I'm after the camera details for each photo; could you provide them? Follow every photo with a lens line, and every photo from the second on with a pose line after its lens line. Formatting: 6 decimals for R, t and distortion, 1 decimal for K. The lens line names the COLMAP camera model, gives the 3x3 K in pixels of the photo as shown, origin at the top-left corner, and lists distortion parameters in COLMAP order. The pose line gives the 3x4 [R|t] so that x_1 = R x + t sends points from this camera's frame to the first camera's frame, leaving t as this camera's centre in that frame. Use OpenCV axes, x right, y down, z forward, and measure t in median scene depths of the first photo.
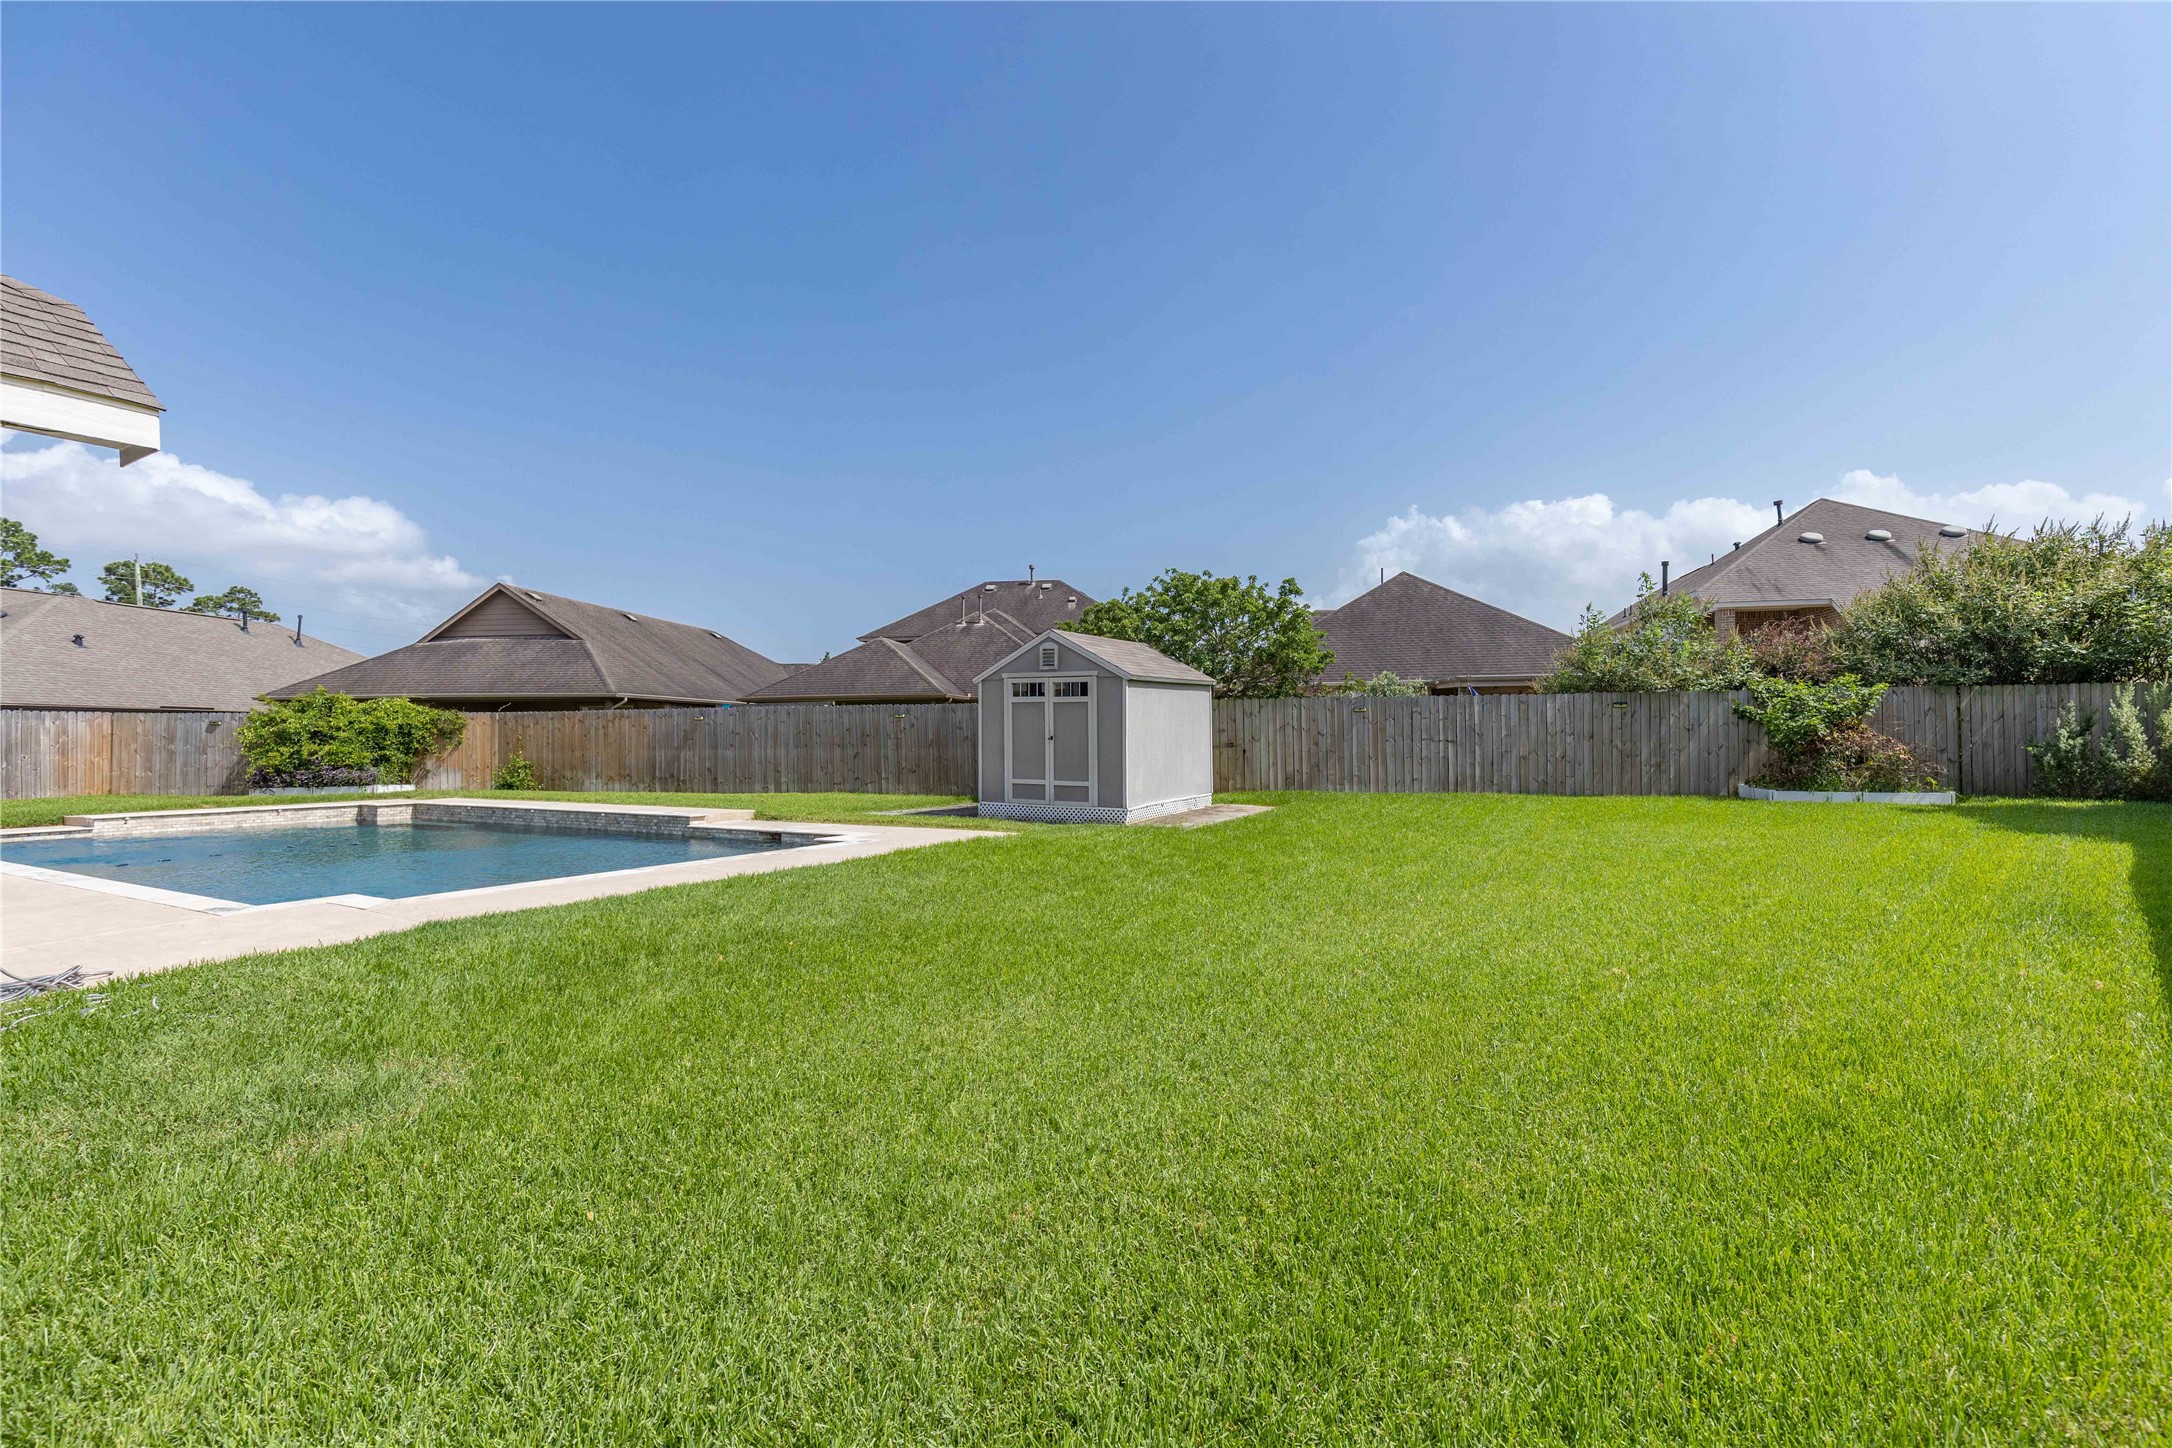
lens RADIAL K [[986.4, 0, 1104.2], [0, 986.4, 736.2], [0, 0, 1]] dist [0.014117, 0.000488]
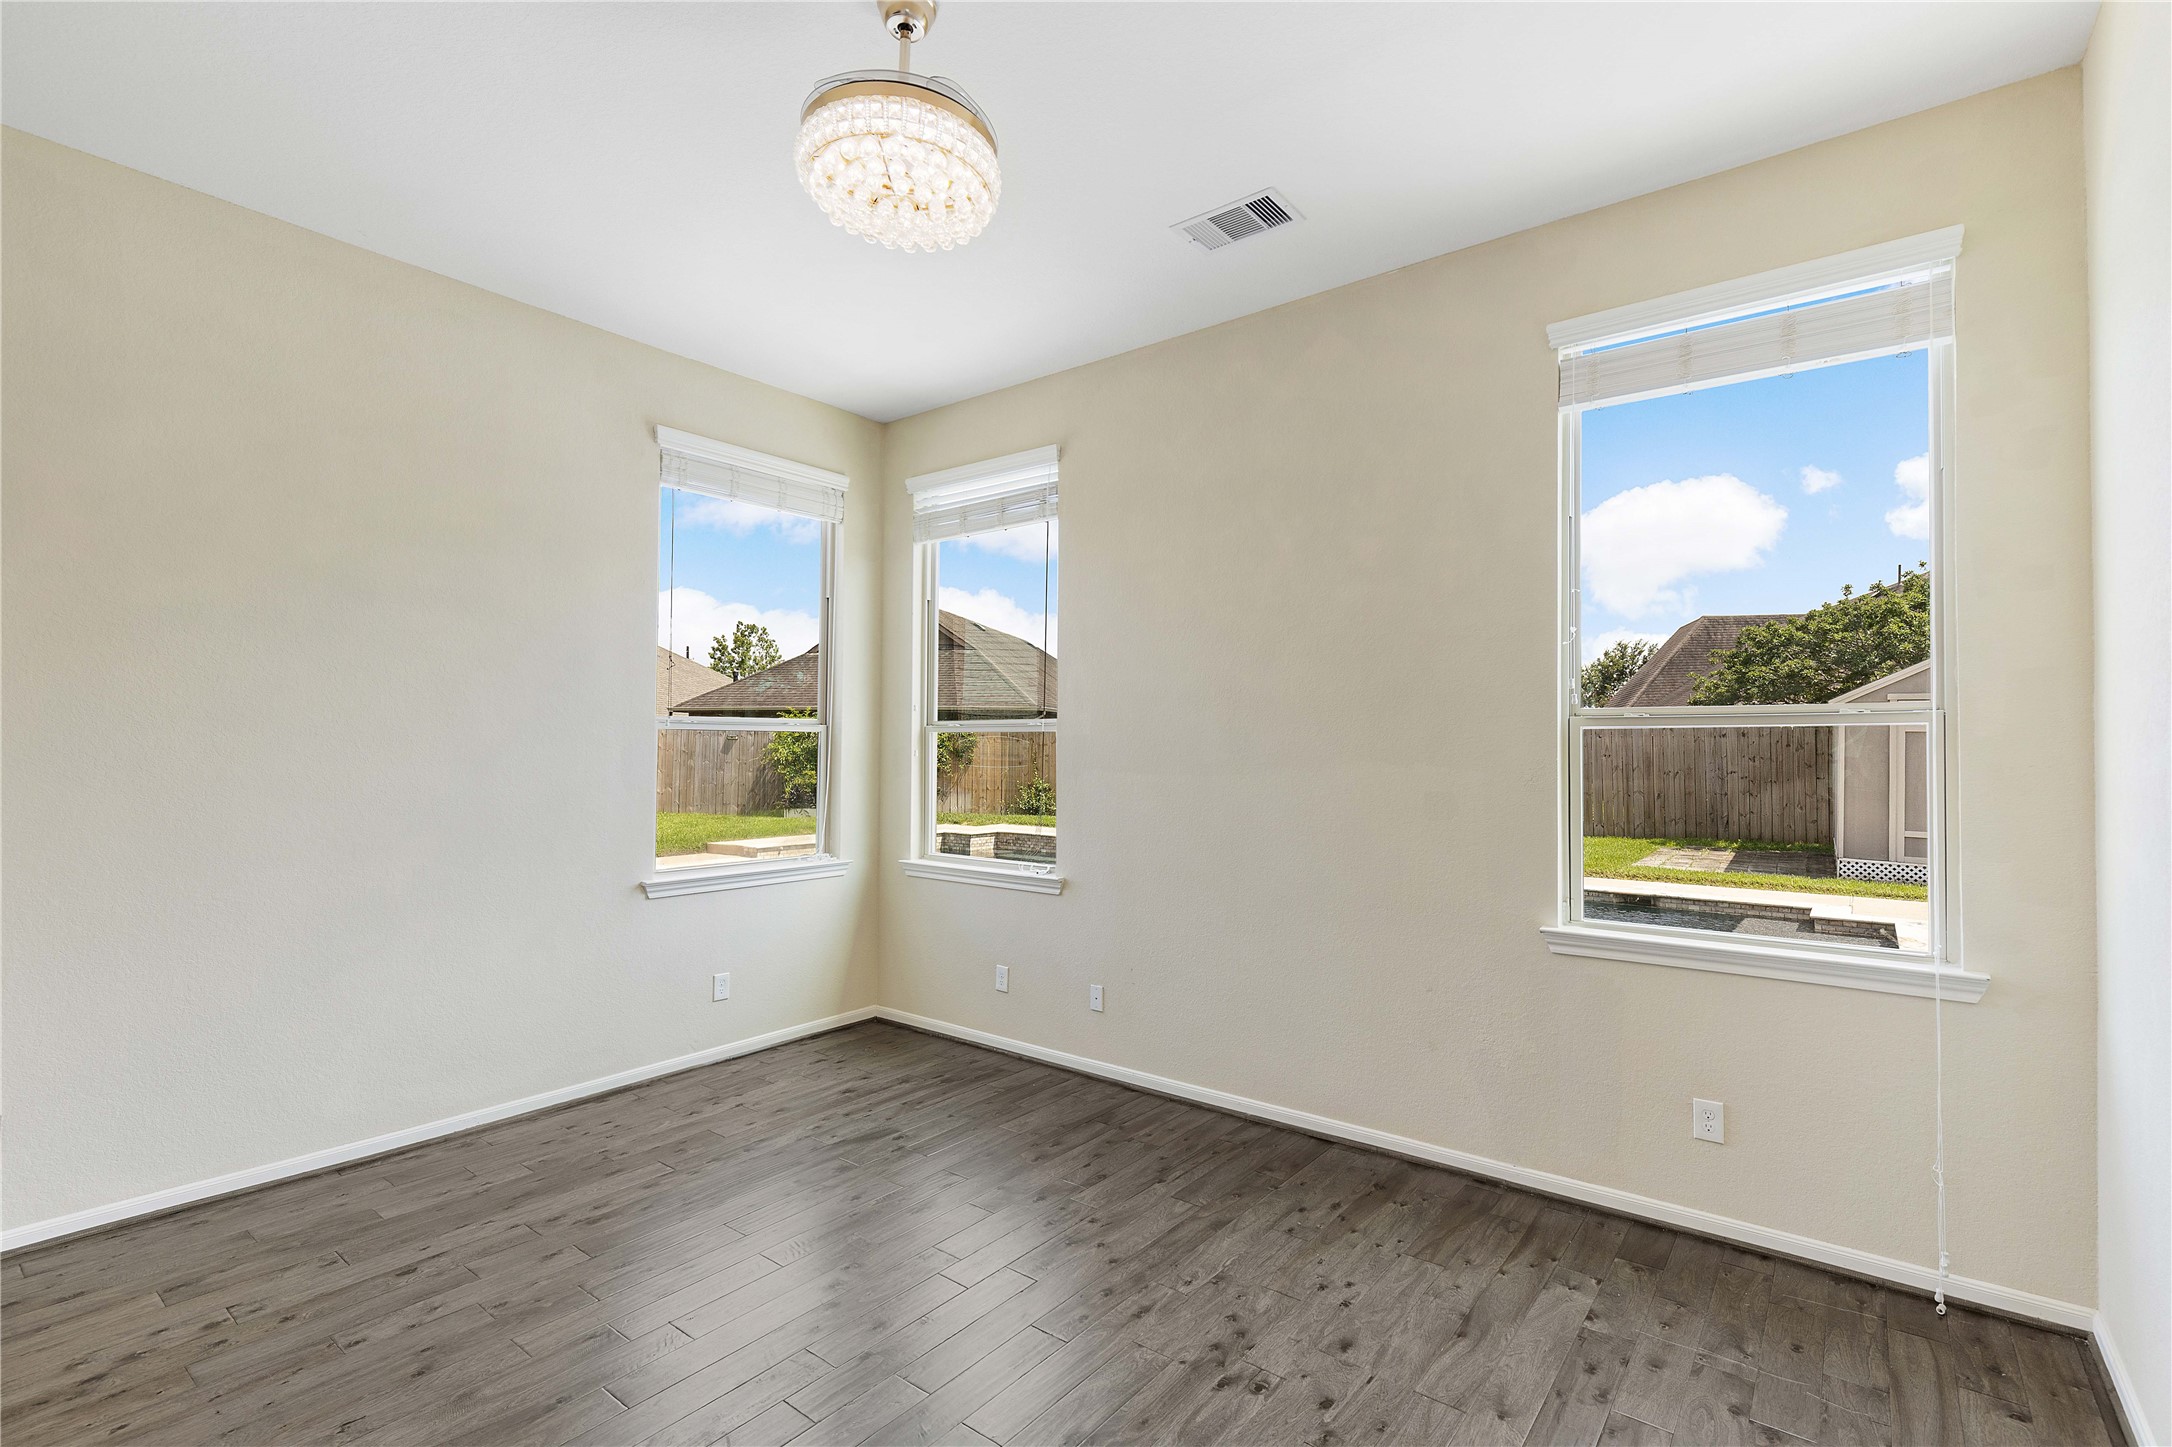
lens RADIAL K [[994.8, 0, 1118.6], [0, 994.8, 721.0], [0, 0, 1]] dist [0.003842, -0.000298]
pose [[0.993834, 0.010019, -0.110424, -0.428413], [-0.012703, 0.999640, -0.023637, -0.011661], [0.110147, 0.024894, 0.993603, 0.099116]]
